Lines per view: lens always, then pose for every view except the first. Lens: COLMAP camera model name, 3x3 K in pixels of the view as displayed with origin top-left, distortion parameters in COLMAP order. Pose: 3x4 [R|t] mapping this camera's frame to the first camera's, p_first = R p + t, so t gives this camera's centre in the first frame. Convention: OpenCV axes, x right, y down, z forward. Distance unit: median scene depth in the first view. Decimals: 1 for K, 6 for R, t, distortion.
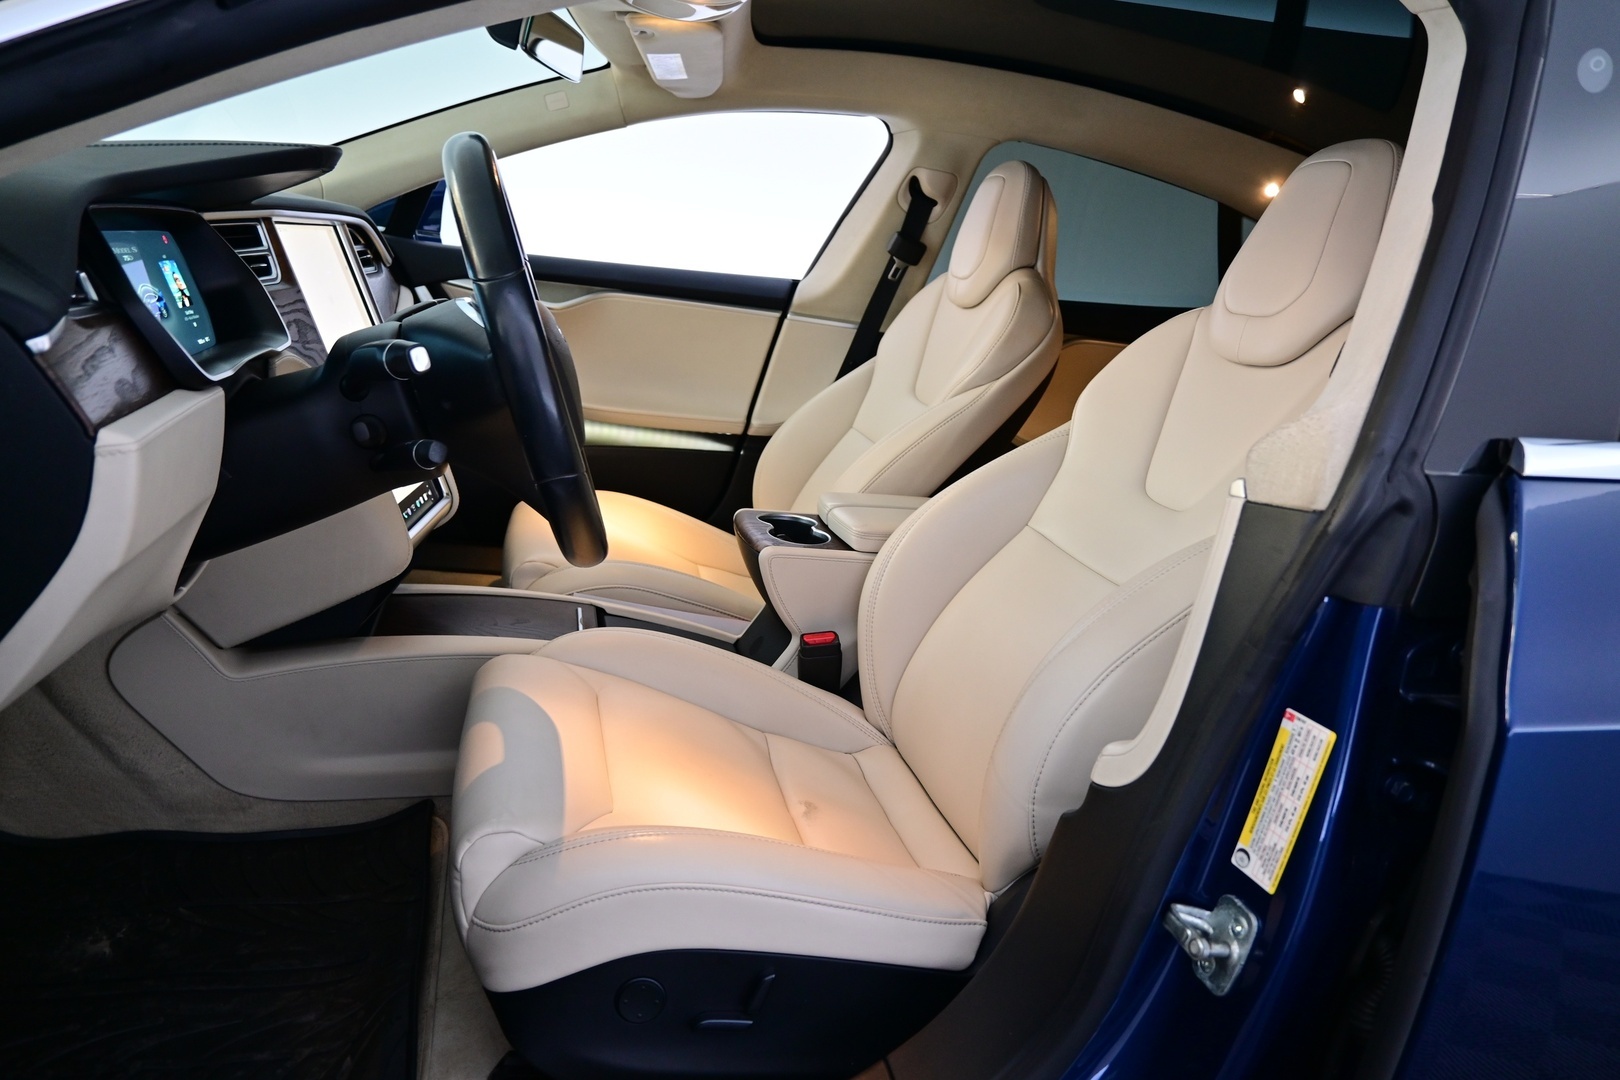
lens RADIAL K [[1118.0, 0, 810.3], [0, 1118.0, 541.9], [0, 0, 1]] dist [0.001376, 0.000526]
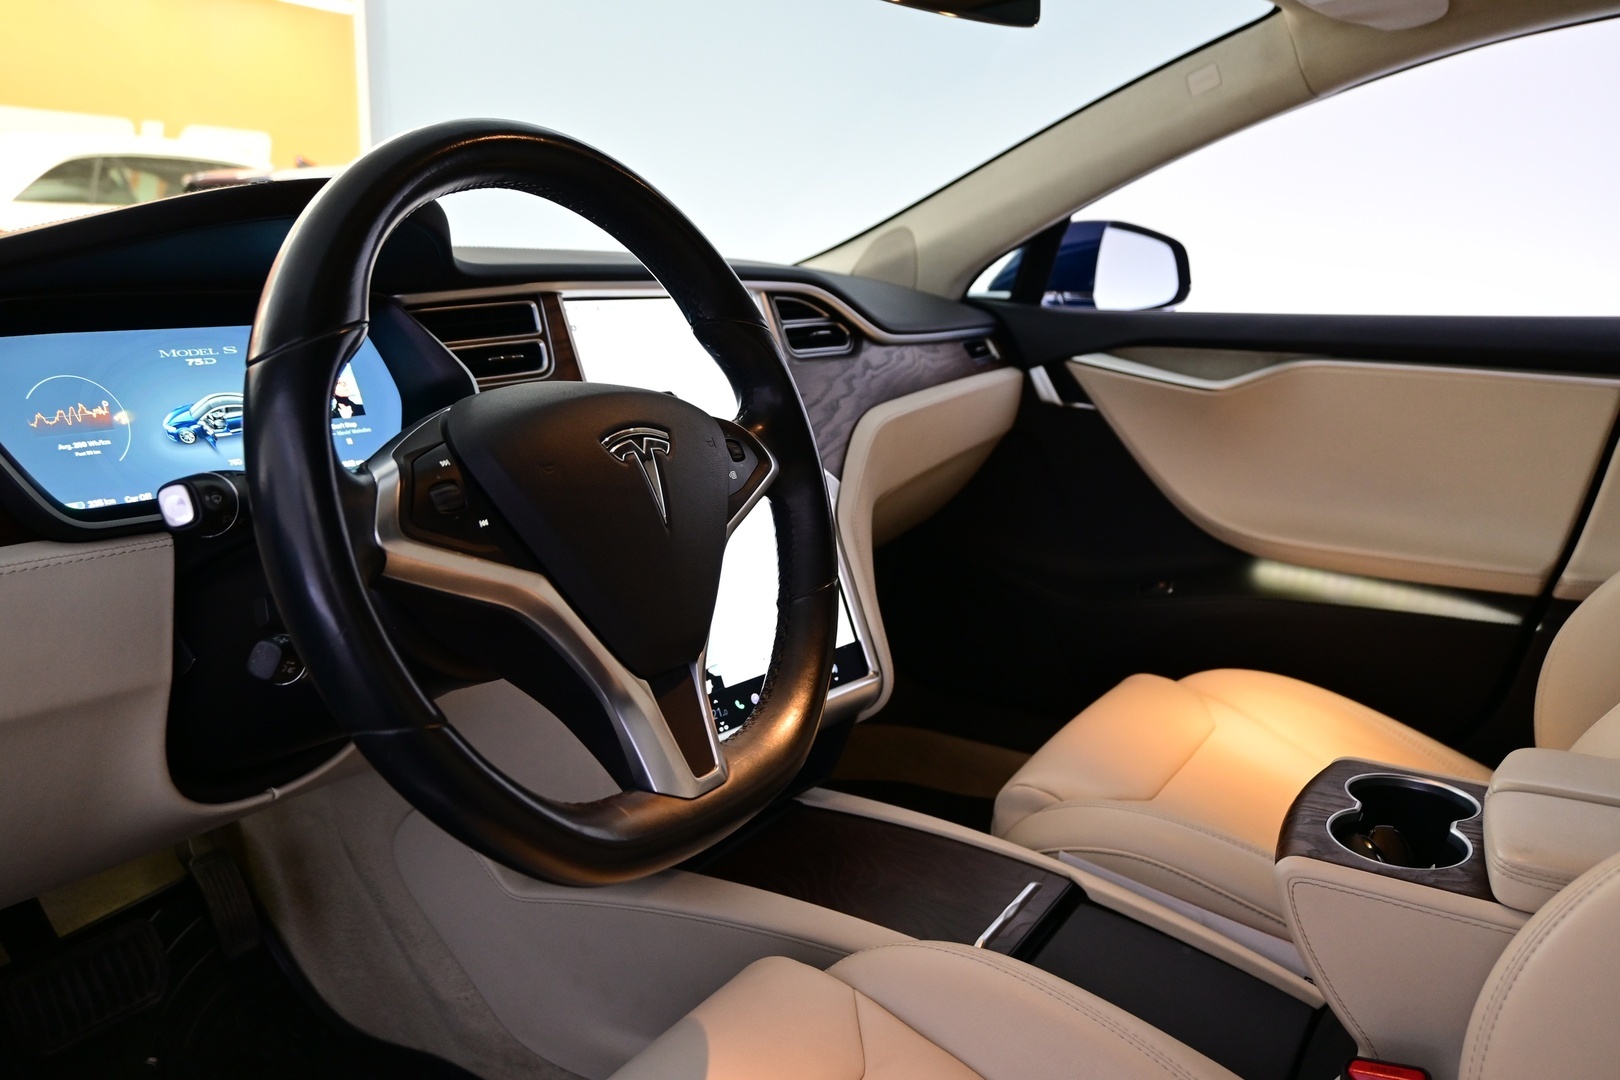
lens RADIAL K [[1311.4, 0, 809.3], [0, 1311.4, 534.9], [0, 0, 1]] dist [-0.049225, 0.000088]
pose [[0.698004, 0.031050, -0.715421, 0.166346], [-0.102026, 0.993179, -0.056438, -0.061091], [0.708789, 0.112385, 0.696411, 0.333084]]
